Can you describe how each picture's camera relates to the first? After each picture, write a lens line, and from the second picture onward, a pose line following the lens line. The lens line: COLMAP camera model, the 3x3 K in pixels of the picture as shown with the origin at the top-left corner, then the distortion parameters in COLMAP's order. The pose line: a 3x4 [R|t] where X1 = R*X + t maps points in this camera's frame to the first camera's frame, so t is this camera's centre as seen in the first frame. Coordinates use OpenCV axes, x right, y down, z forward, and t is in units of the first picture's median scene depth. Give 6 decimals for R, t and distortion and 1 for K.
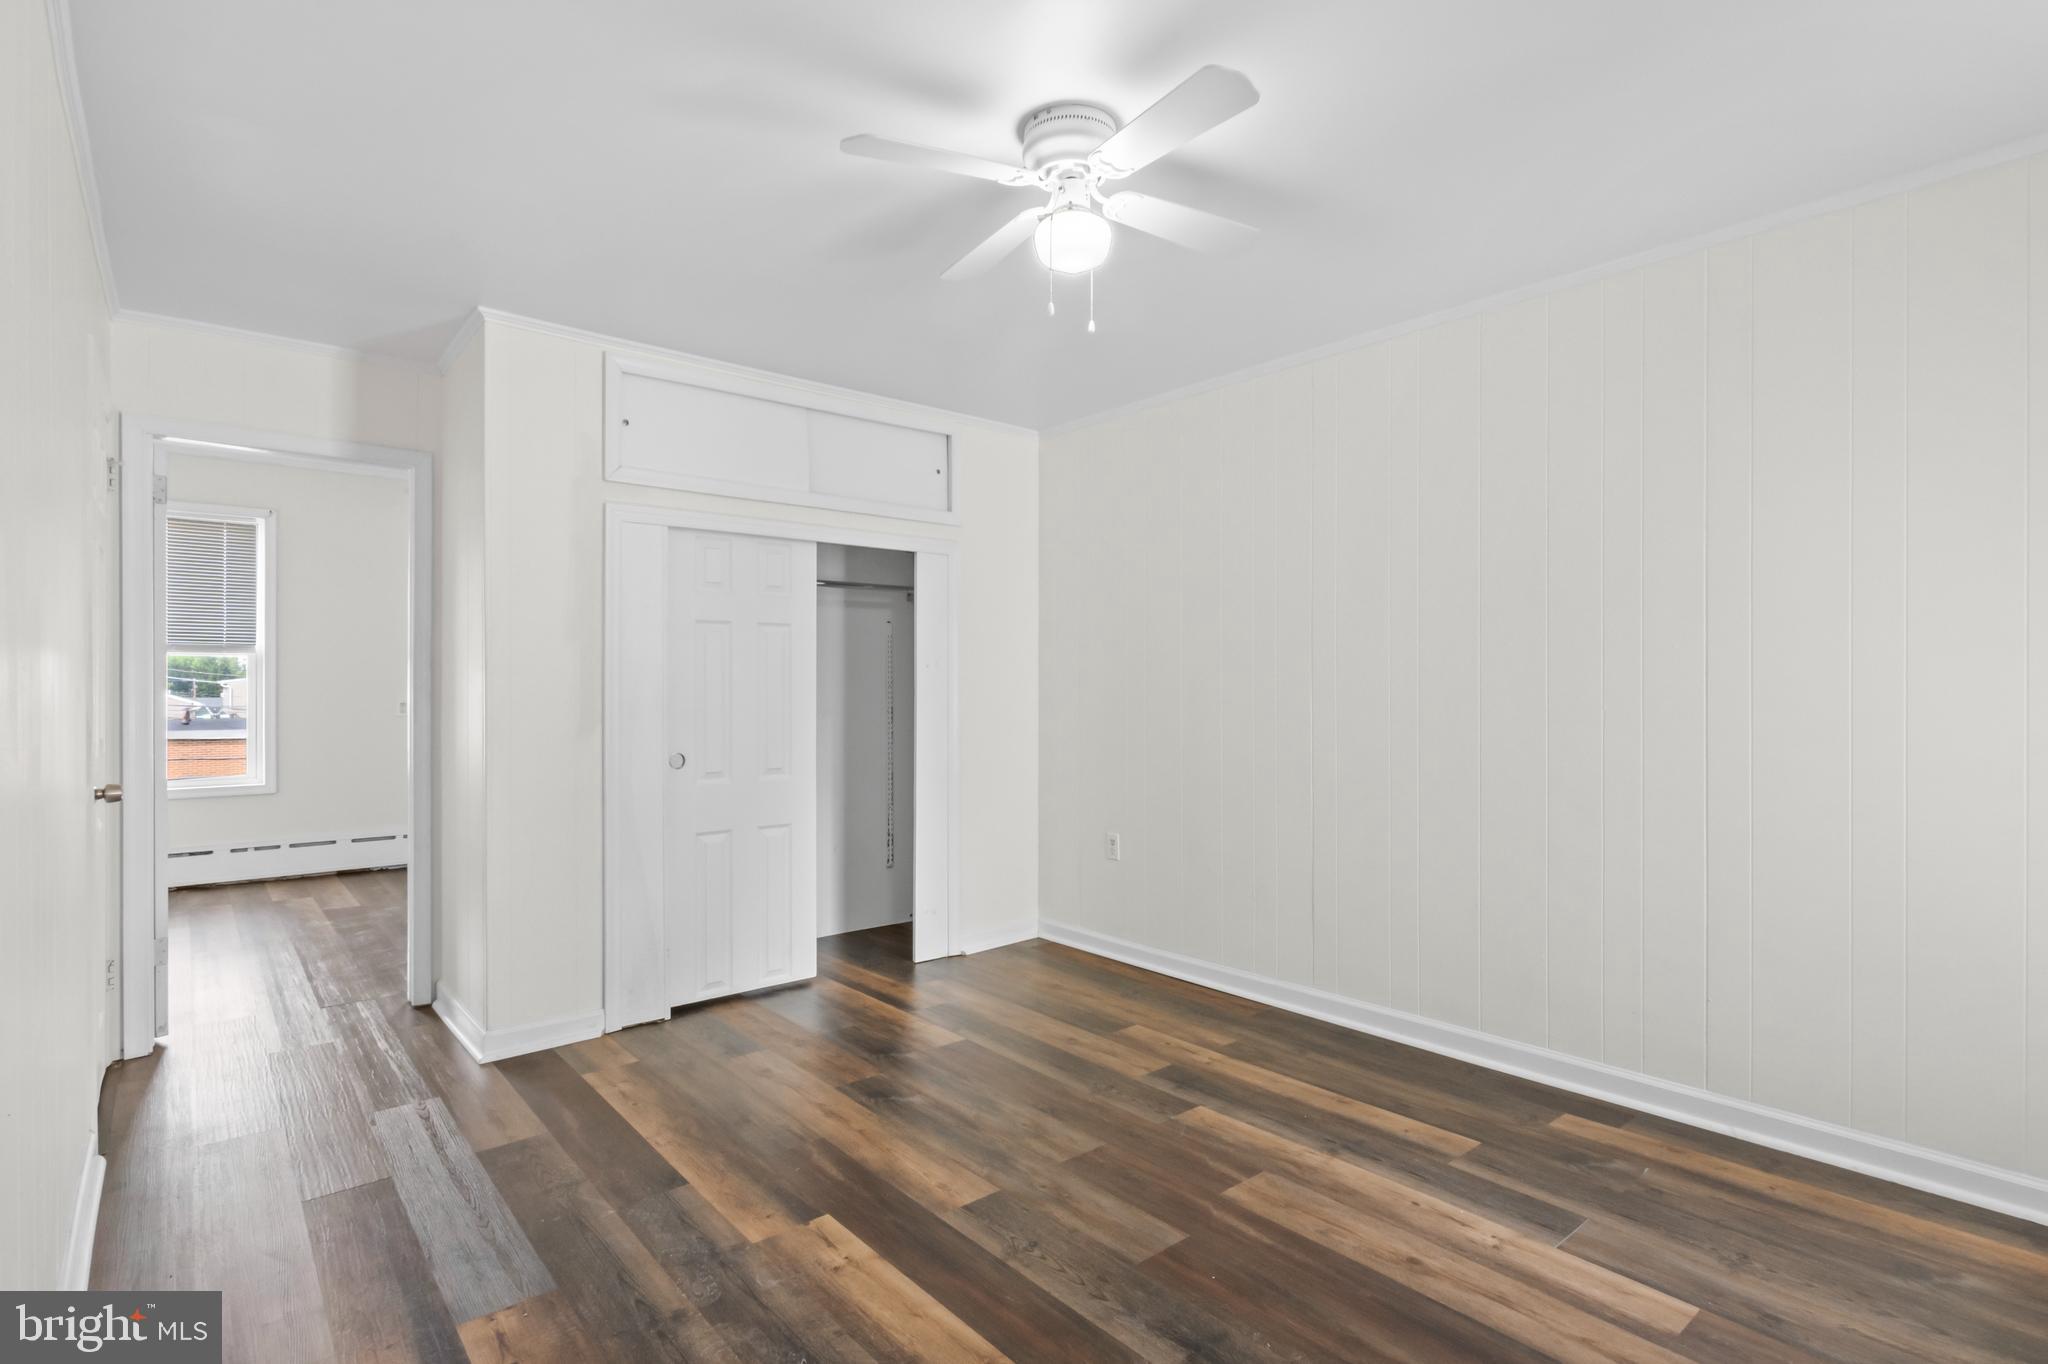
lens RADIAL K [[1025.3, 0, 1024.0], [0, 1025.3, 682.0], [0, 0, 1]] dist [-0.000180, 0.000201]
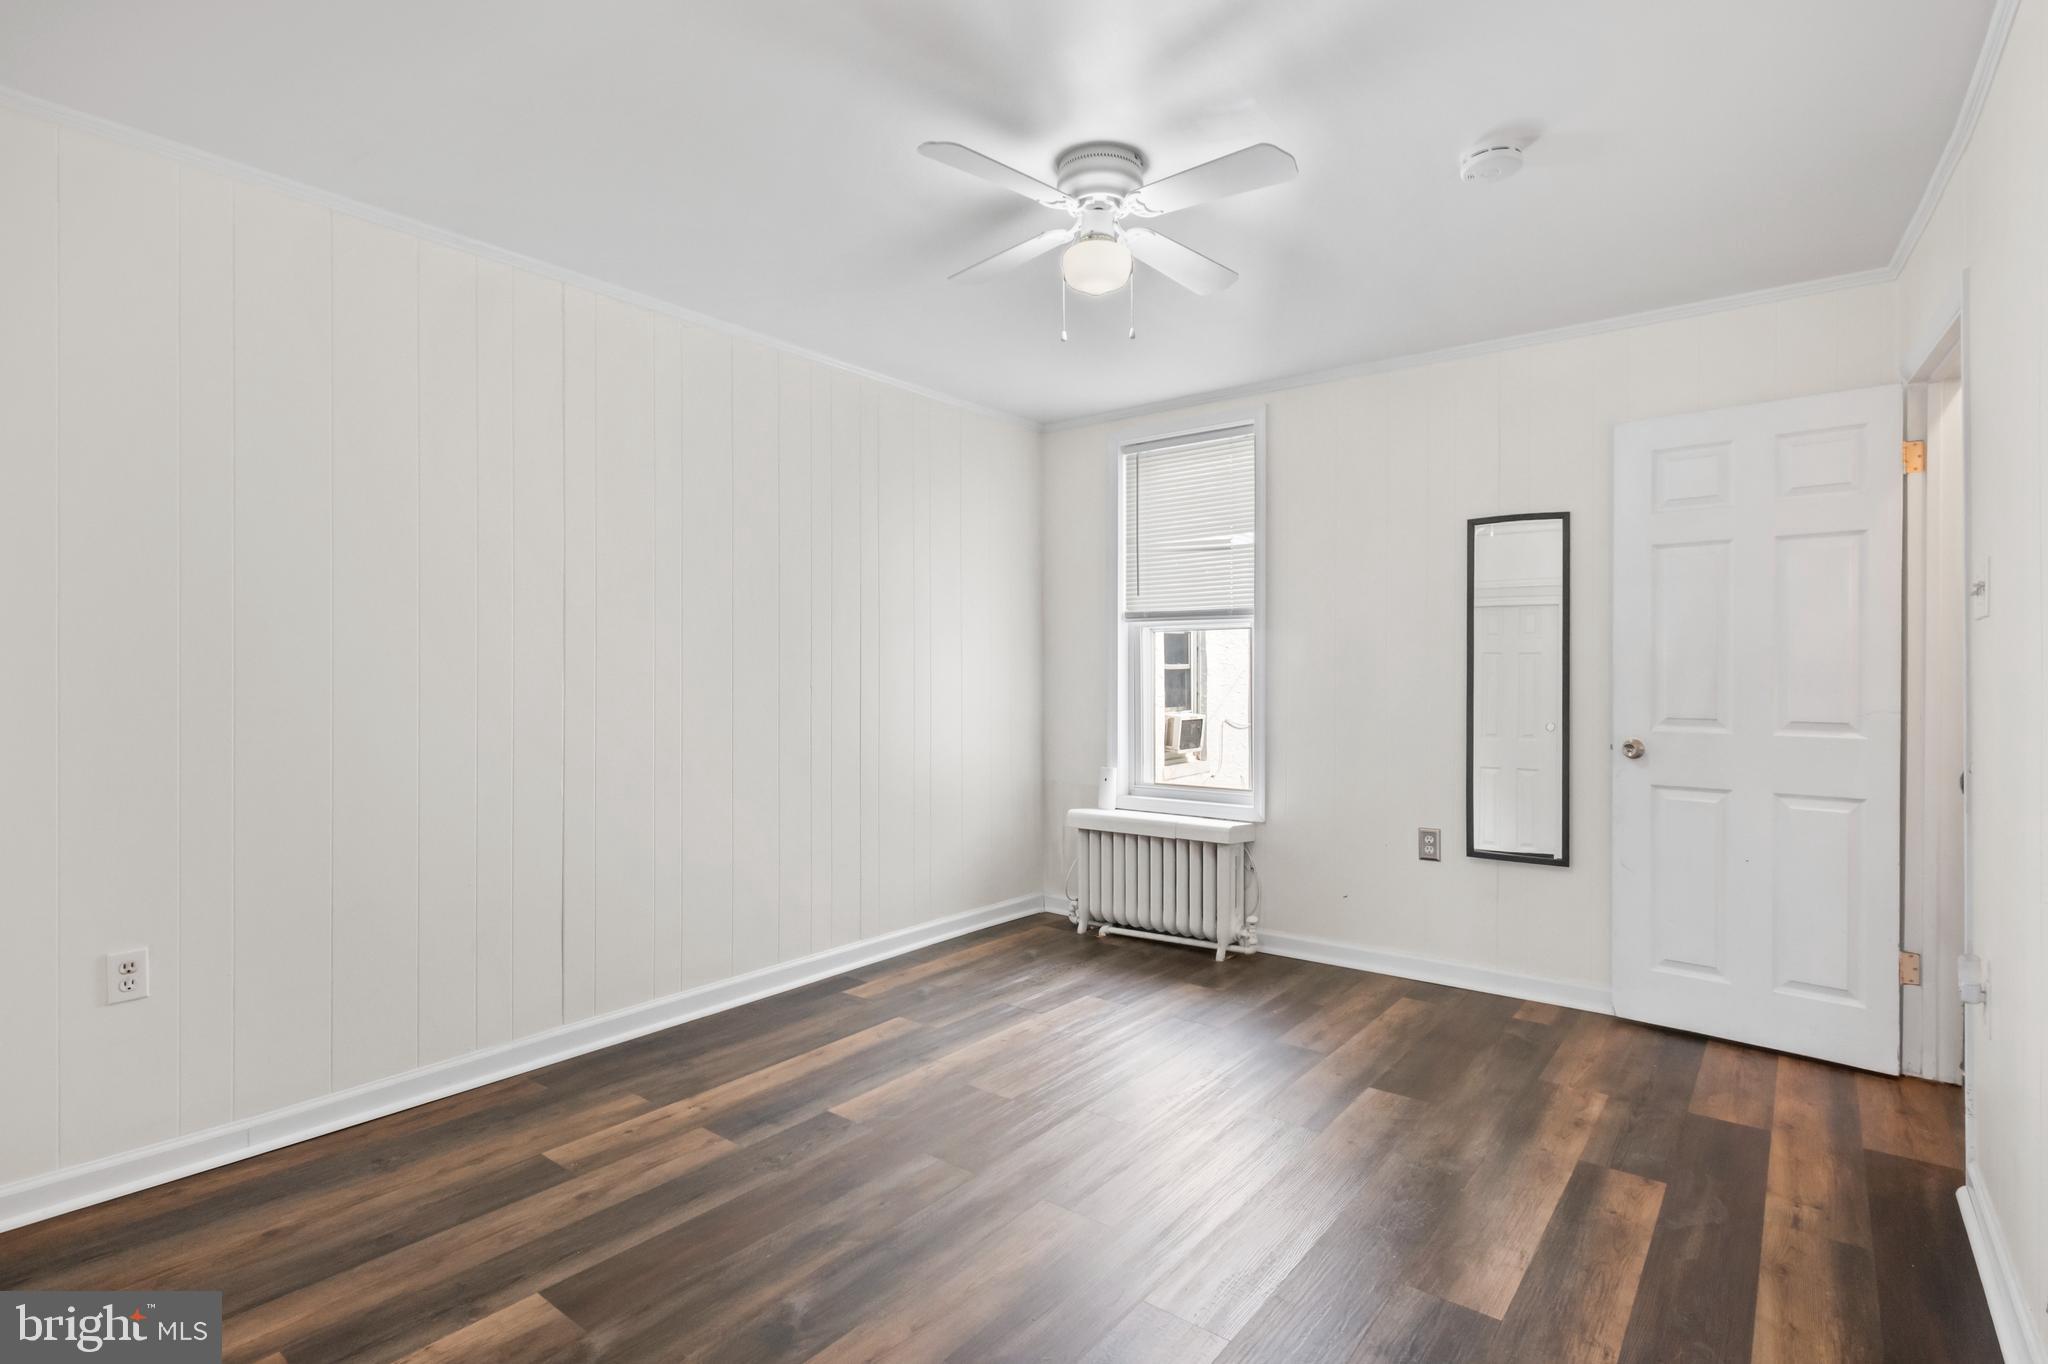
lens RADIAL K [[1025.3, 0, 1024.0], [0, 1025.3, 682.0], [0, 0, 1]] dist [-0.000180, 0.000201]
pose [[-0.220087, -0.005888, 0.975462, -0.762341], [-0.004127, 0.999978, 0.005105, 0.011850], [-0.975472, -0.002903, -0.220106, 0.998223]]
